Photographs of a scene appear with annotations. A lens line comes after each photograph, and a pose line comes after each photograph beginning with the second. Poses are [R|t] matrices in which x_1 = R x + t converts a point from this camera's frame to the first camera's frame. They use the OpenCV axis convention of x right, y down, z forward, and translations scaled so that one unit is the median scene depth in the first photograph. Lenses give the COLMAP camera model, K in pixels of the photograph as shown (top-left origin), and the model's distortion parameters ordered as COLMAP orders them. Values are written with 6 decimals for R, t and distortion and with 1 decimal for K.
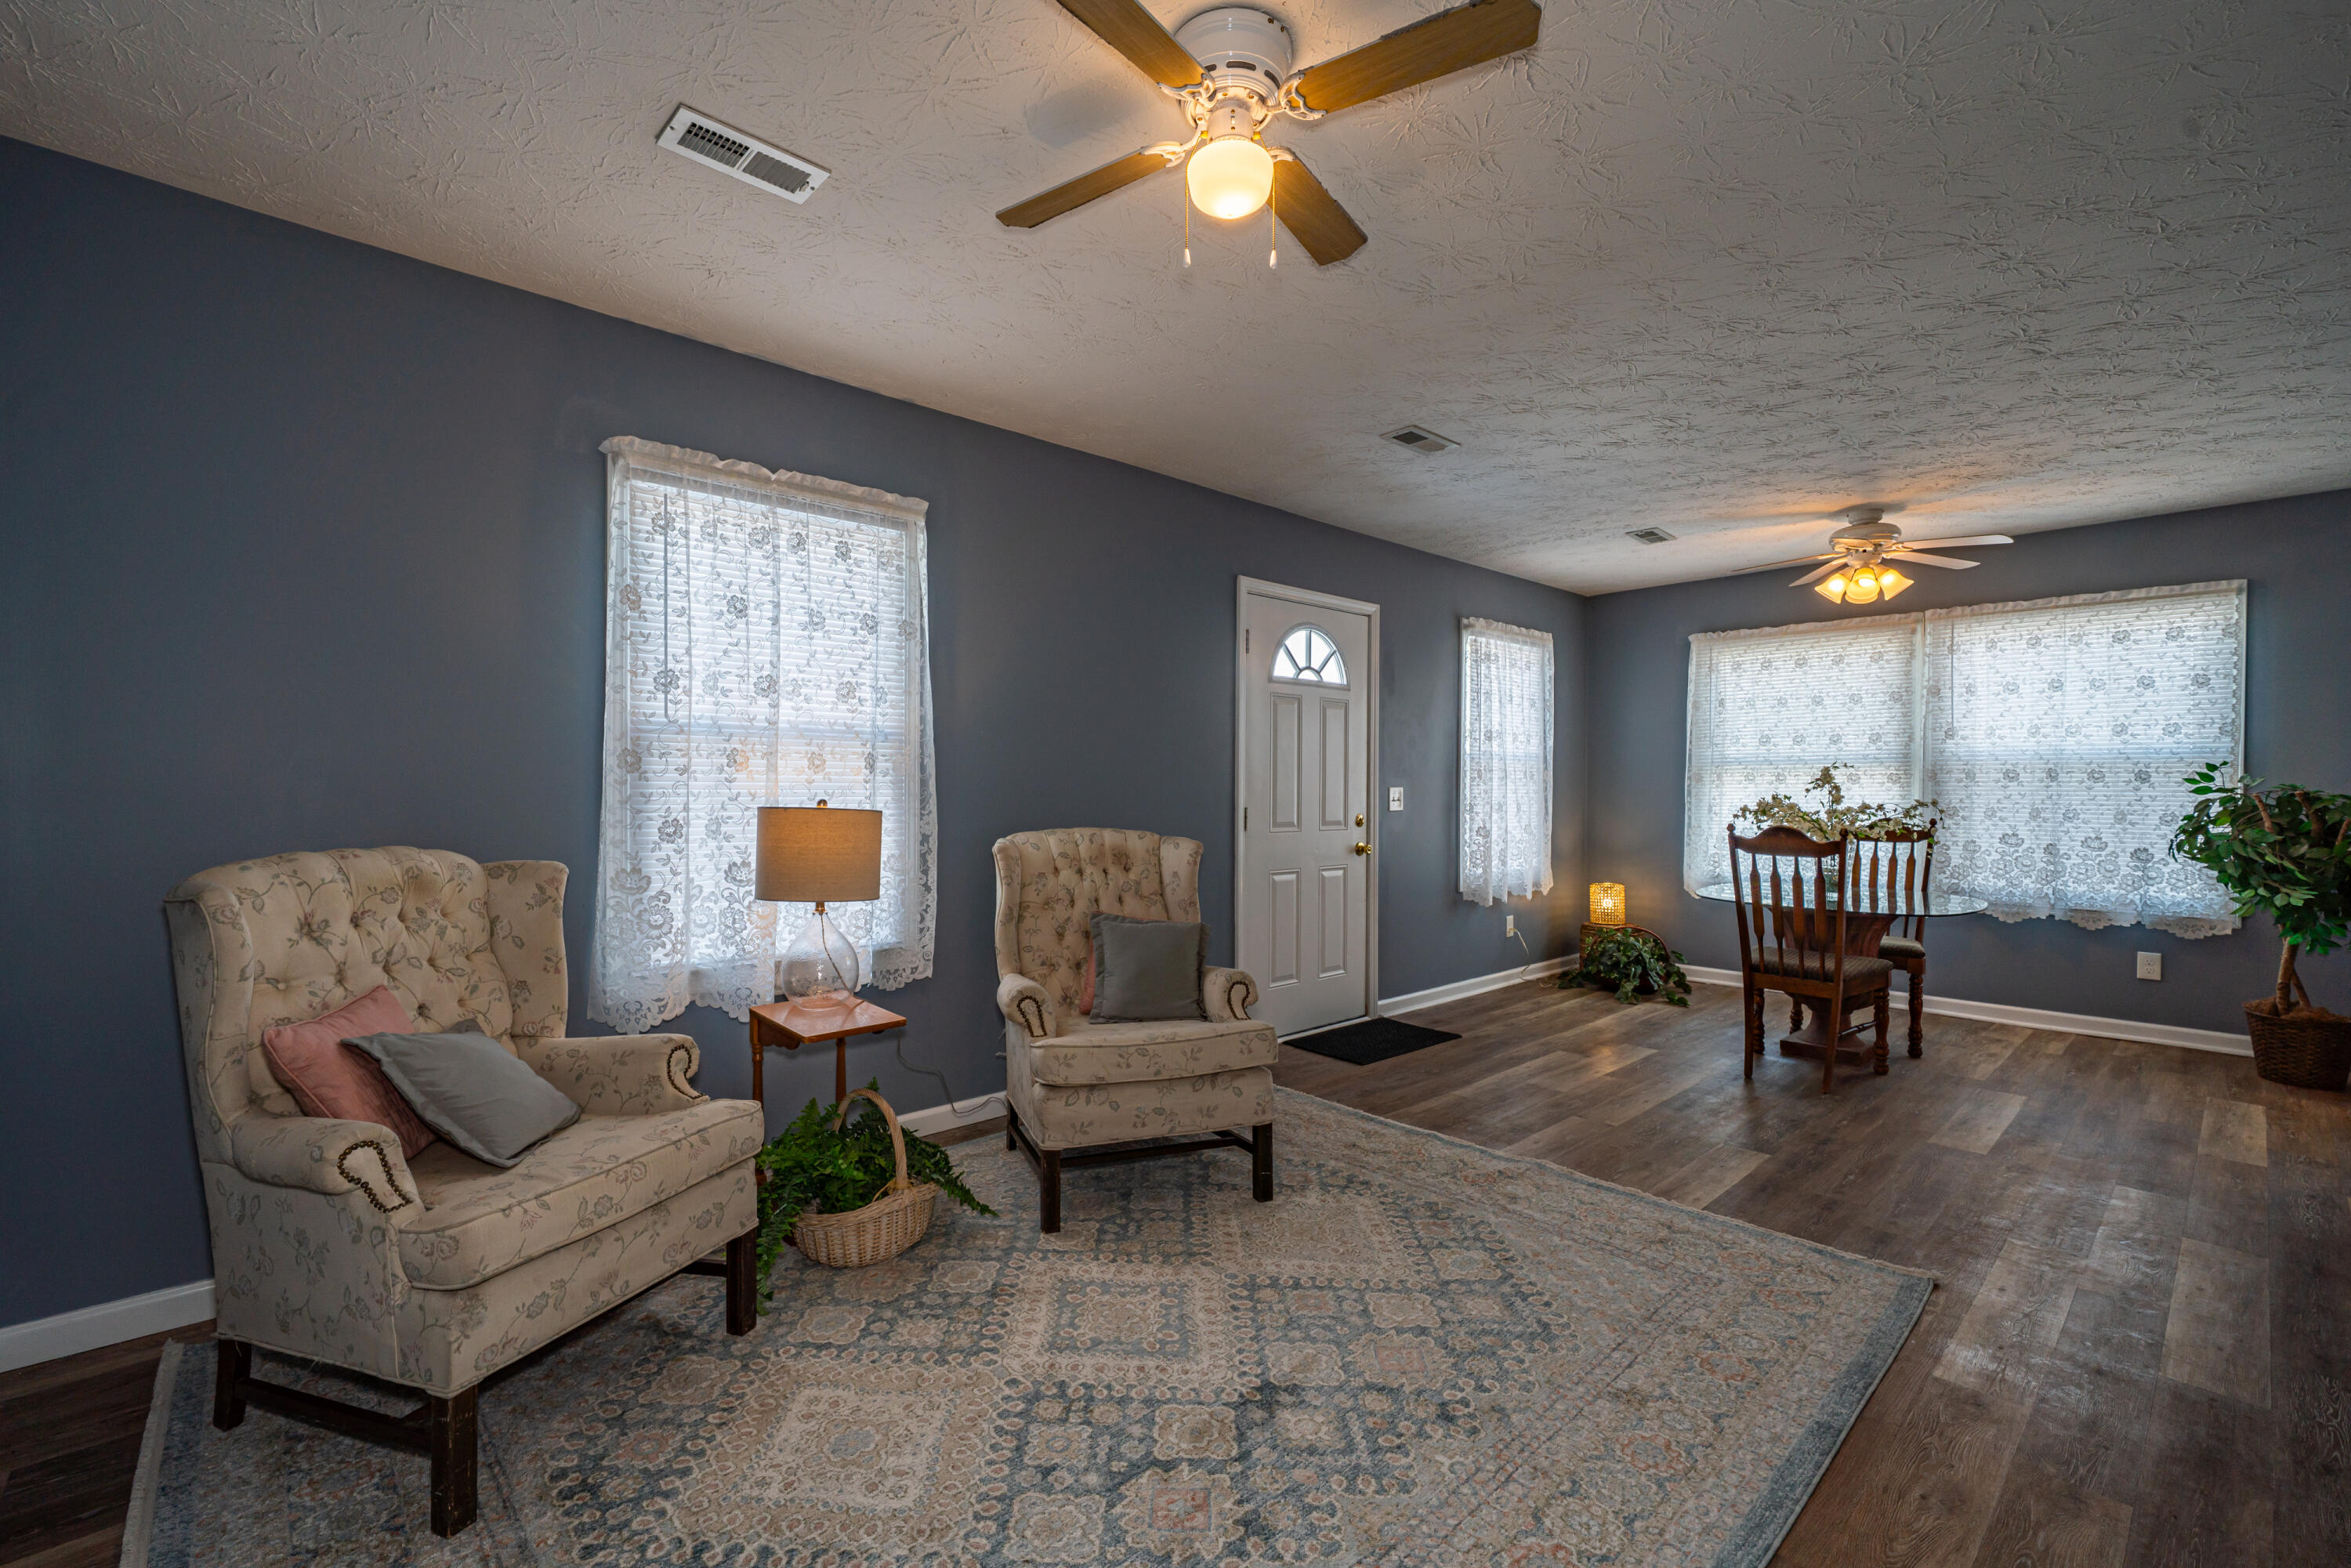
lens RADIAL K [[996.6, 0, 1168.9], [0, 996.6, 795.0], [0, 0, 1]] dist [0.000191, 0.000113]
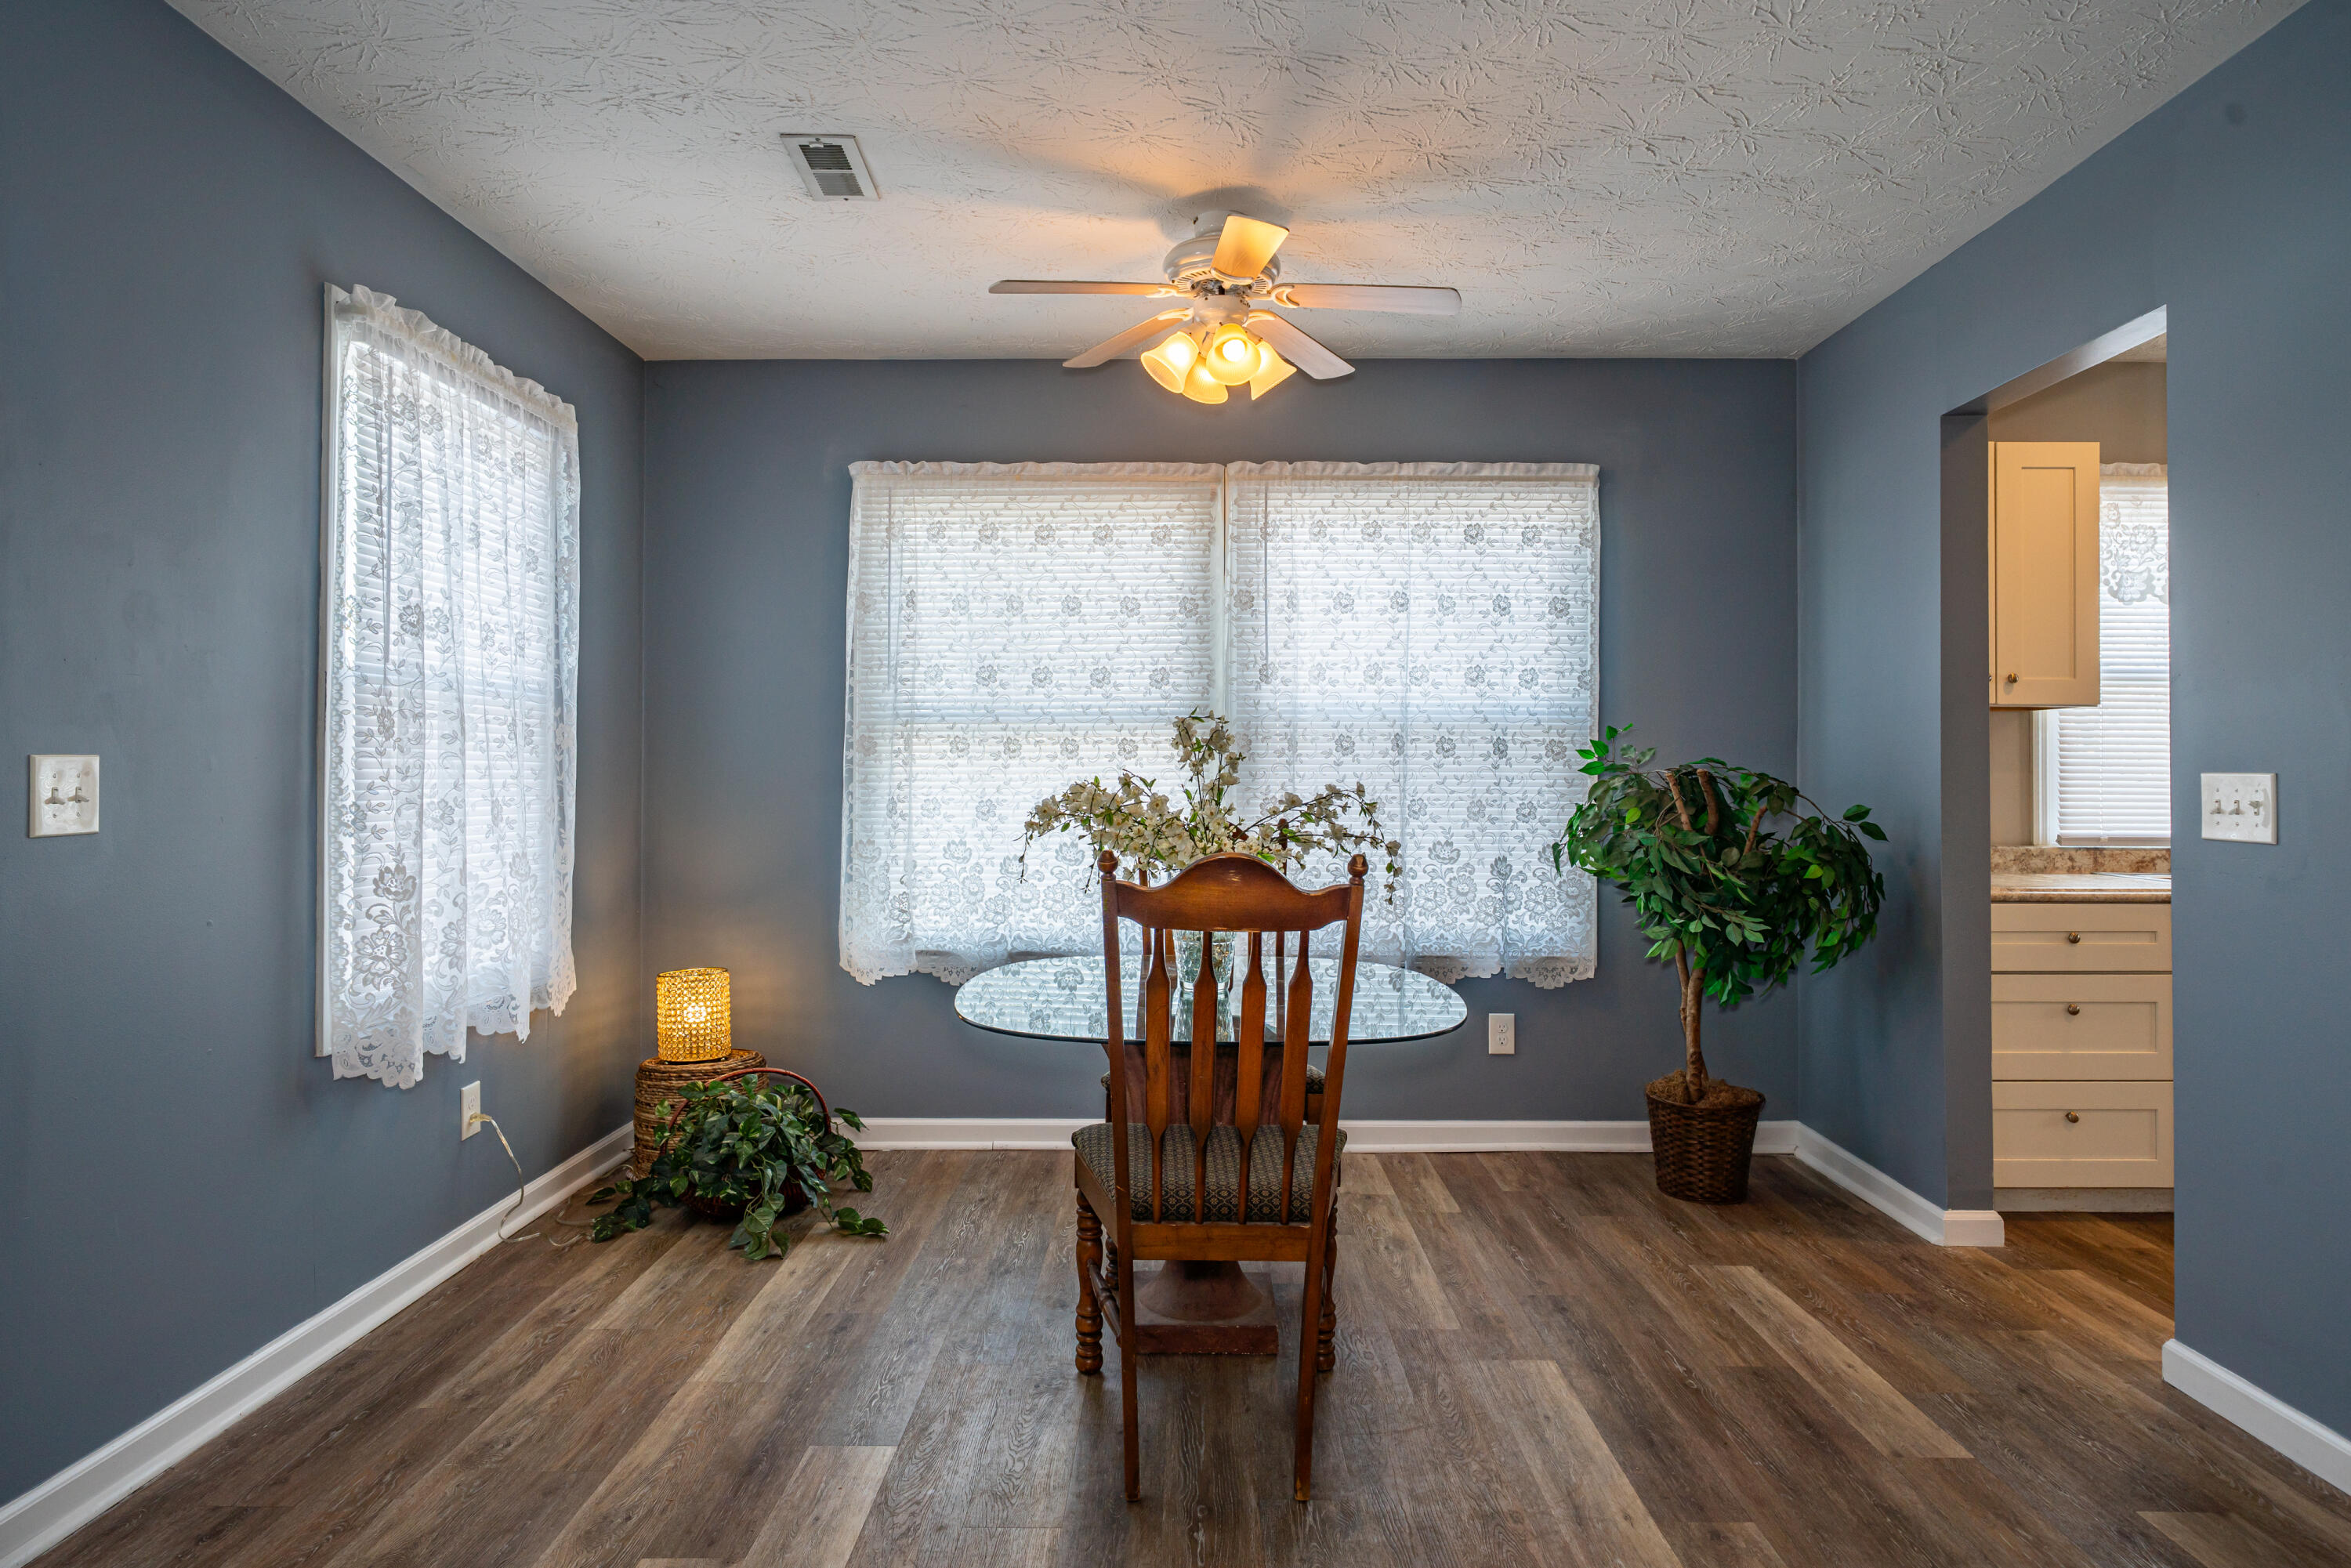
lens RADIAL K [[1357.4, 0, 1179.4], [0, 1357.4, 762.4], [0, 0, 1]] dist [0.004054, 0.001063]
pose [[0.683238, 0.005513, 0.730175, 0.155068], [0.005433, 0.999905, -0.012633, 0.001071], [-0.730176, 0.012598, 0.683143, 0.472867]]
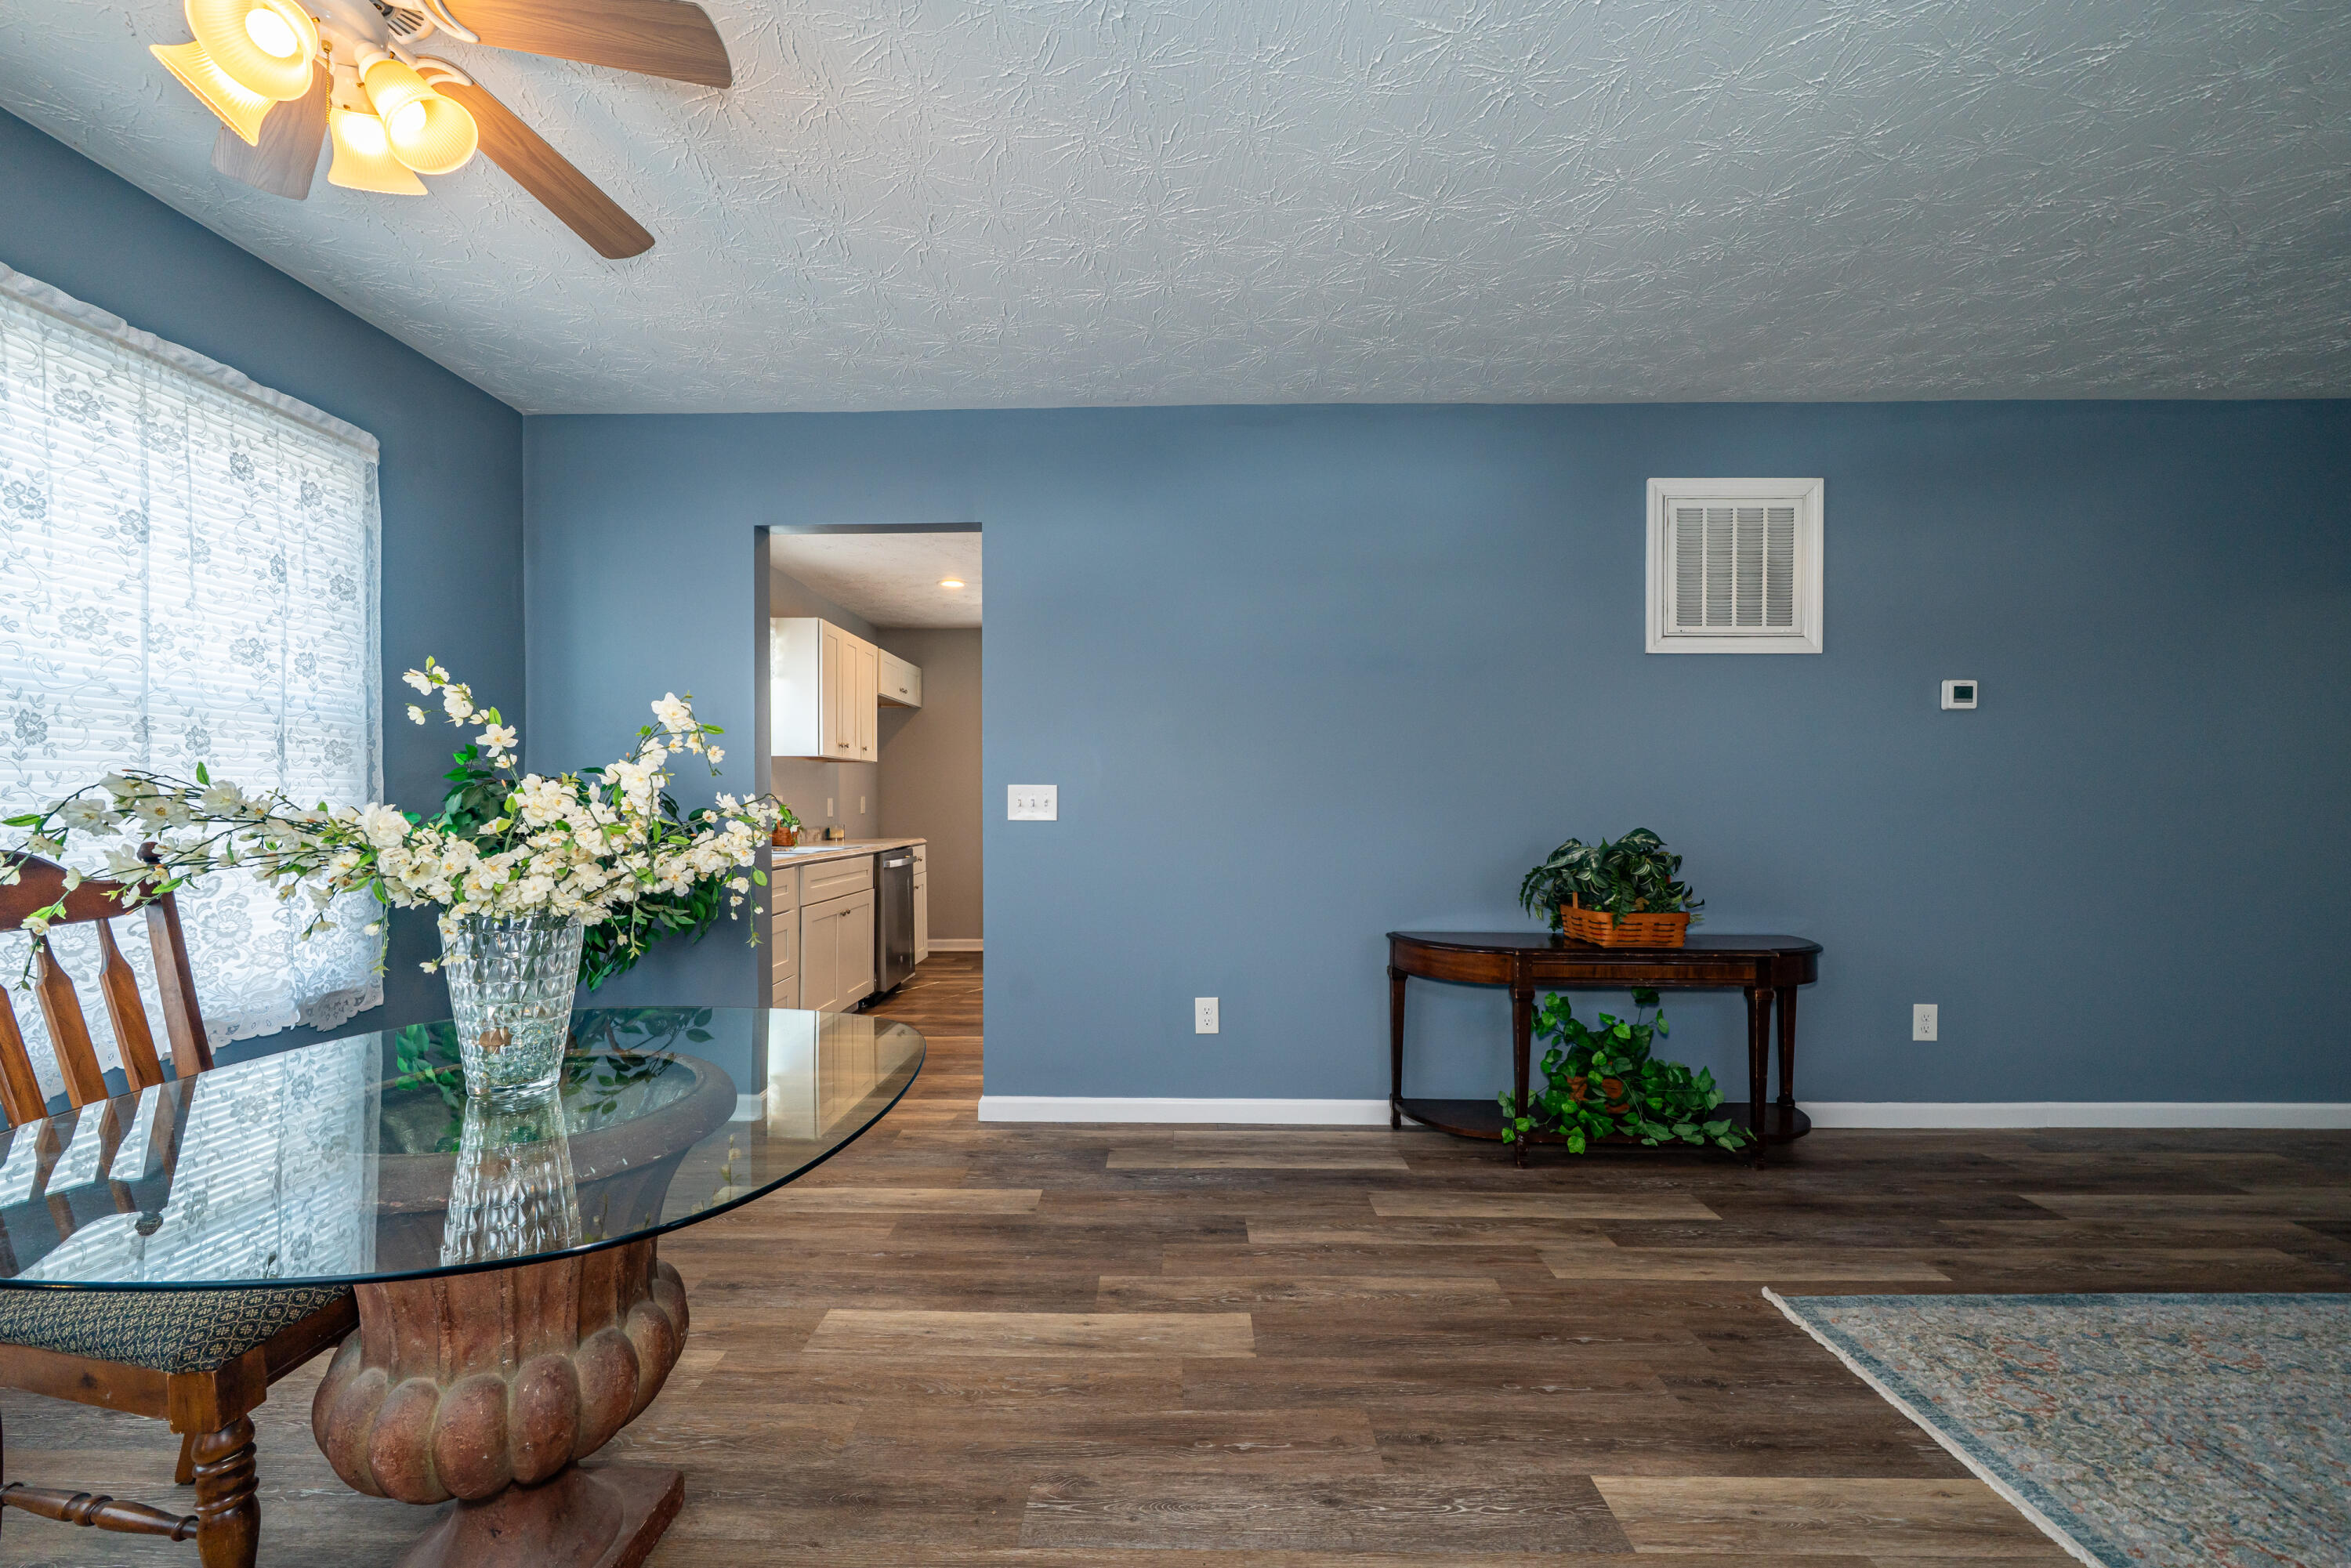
lens RADIAL K [[890.7, 0, 1161.2], [0, 890.7, 807.1], [0, 0, 1]] dist [-0.004217, -0.000263]
pose [[-0.723495, -0.010878, 0.690244, 0.272463], [0.000357, 0.999870, 0.016131, 0.005563], [-0.690330, 0.011917, -0.723397, 0.887278]]
